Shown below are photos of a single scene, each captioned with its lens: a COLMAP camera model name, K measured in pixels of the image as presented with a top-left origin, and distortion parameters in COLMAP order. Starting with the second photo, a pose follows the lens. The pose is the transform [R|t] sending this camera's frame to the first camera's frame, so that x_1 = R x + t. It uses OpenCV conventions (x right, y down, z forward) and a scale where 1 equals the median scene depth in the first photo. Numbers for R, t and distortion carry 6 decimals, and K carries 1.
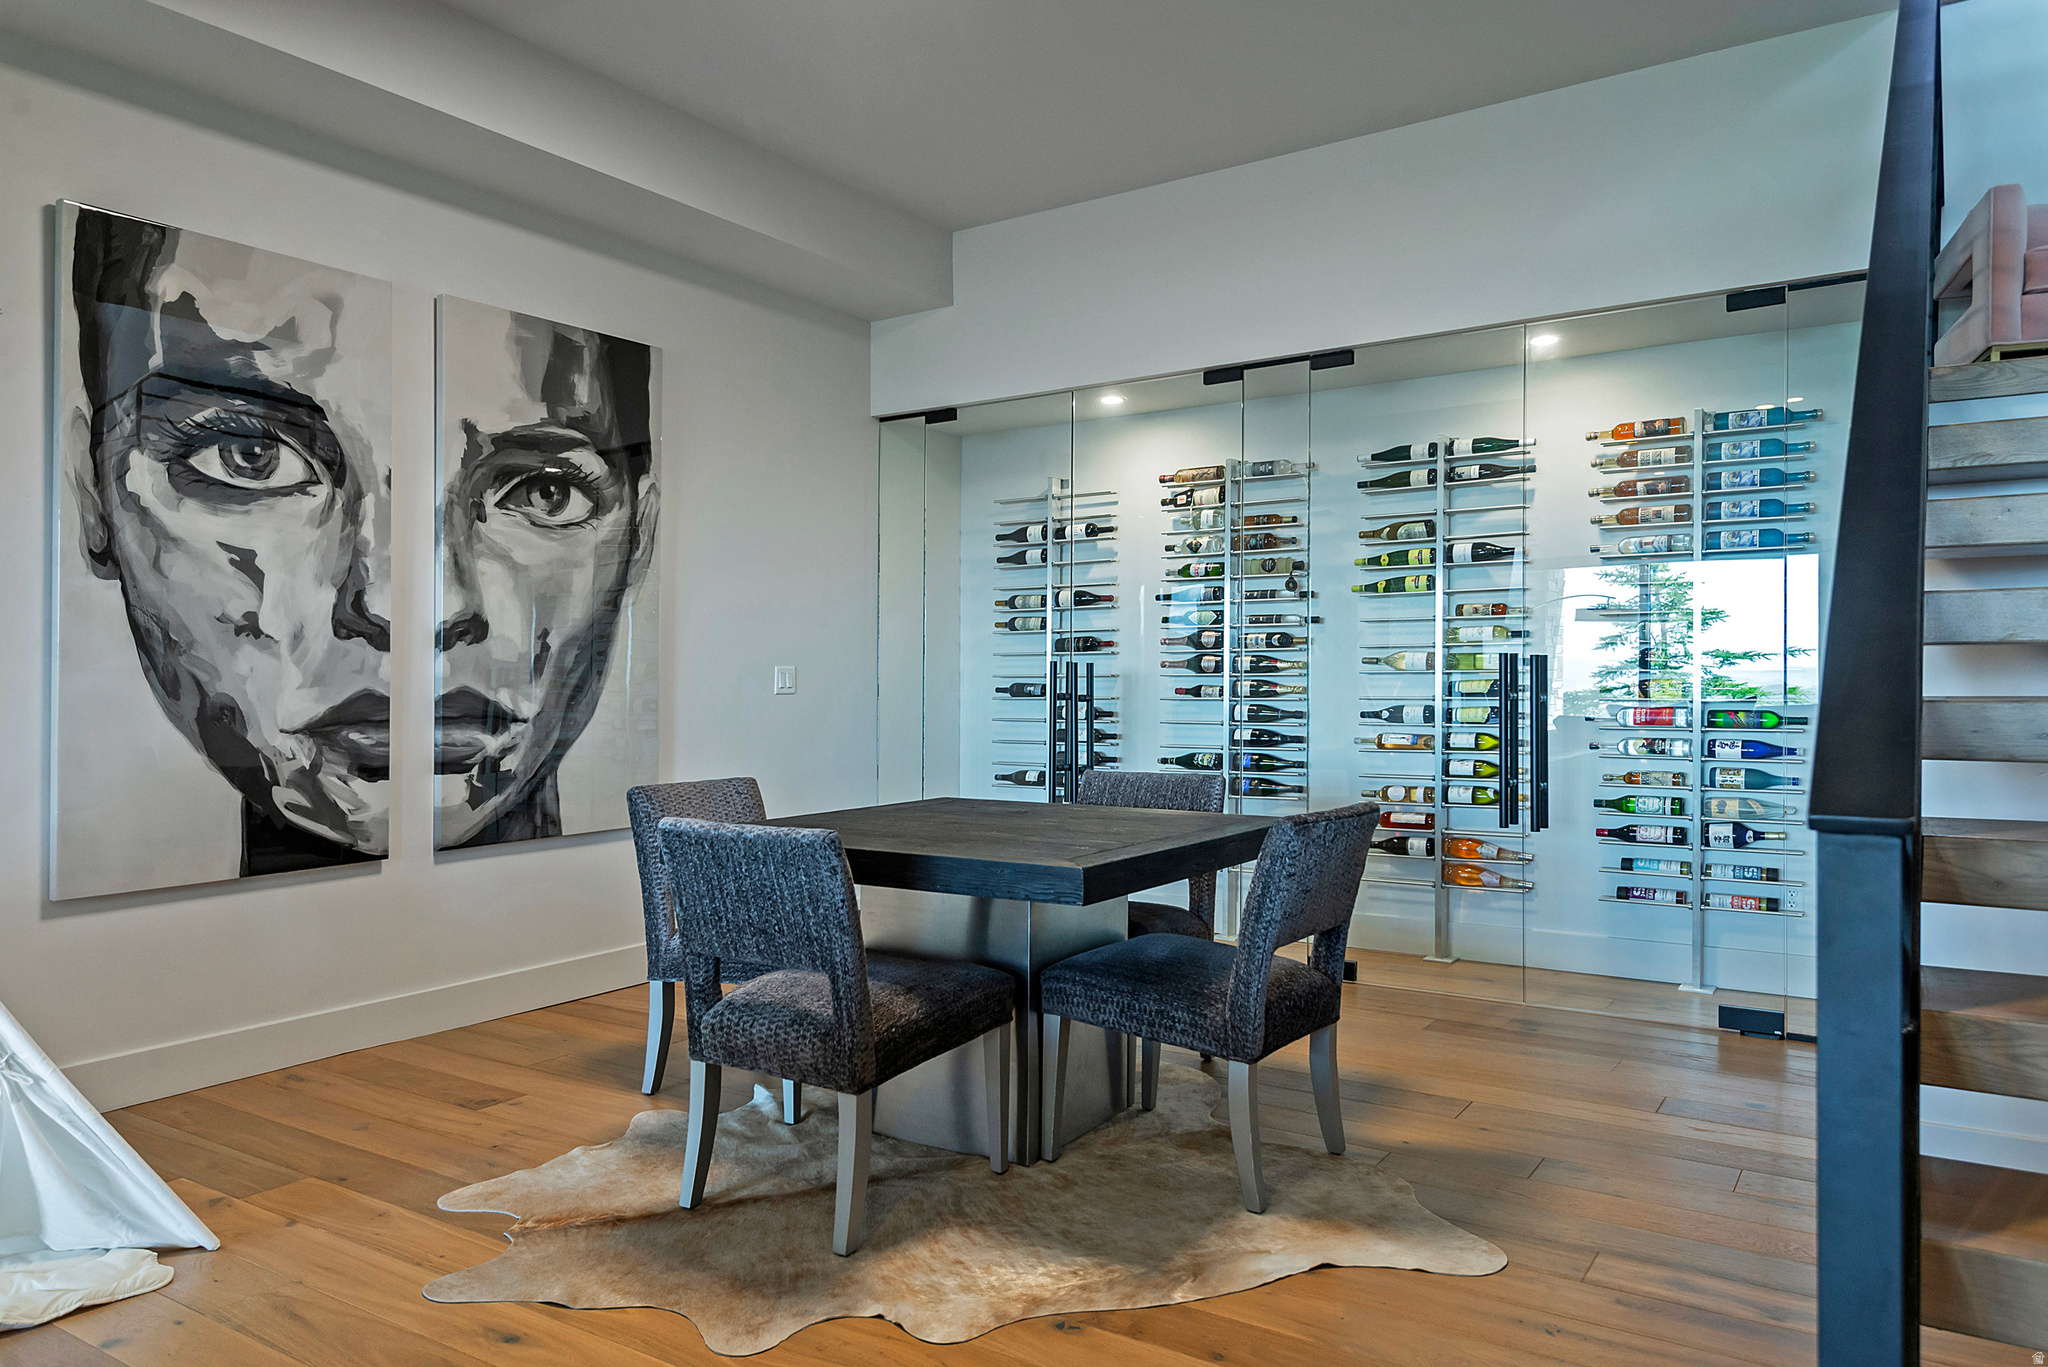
lens RADIAL K [[1379.4, 0, 1028.5], [0, 1379.4, 693.1], [0, 0, 1]] dist [0.064935, -0.004551]
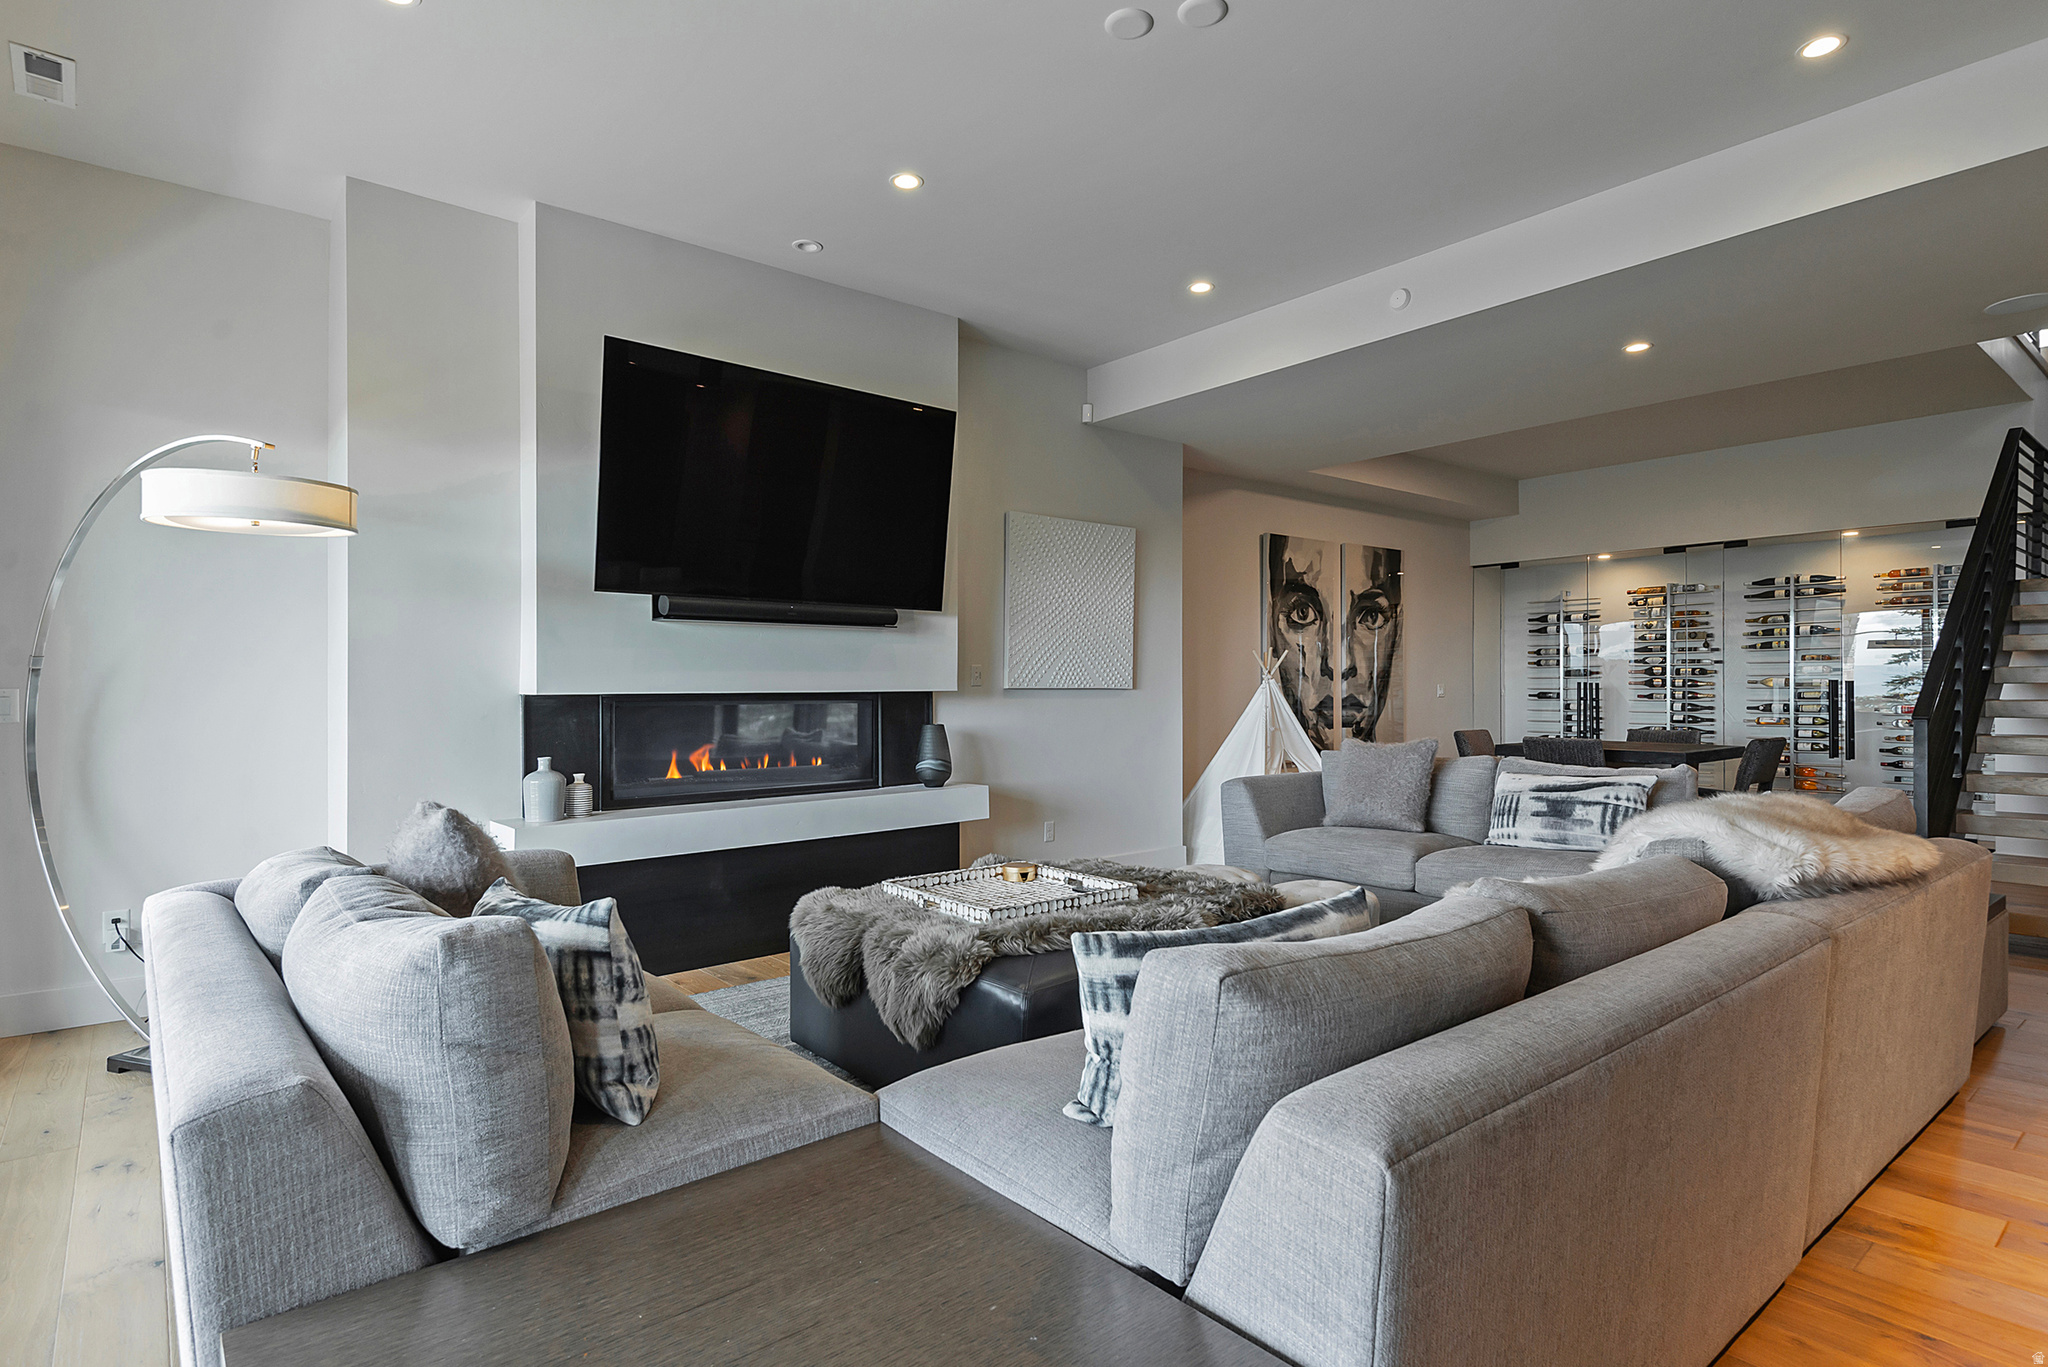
lens RADIAL K [[1025.2, 0, 1013.2], [0, 1025.2, 686.0], [0, 0, 1]] dist [-0.011041, -0.003459]
pose [[0.947133, 0.000182, -0.320840, -0.325125], [-0.003353, 0.999951, -0.009333, 0.000476], [0.320822, 0.009915, 0.947087, -0.829457]]
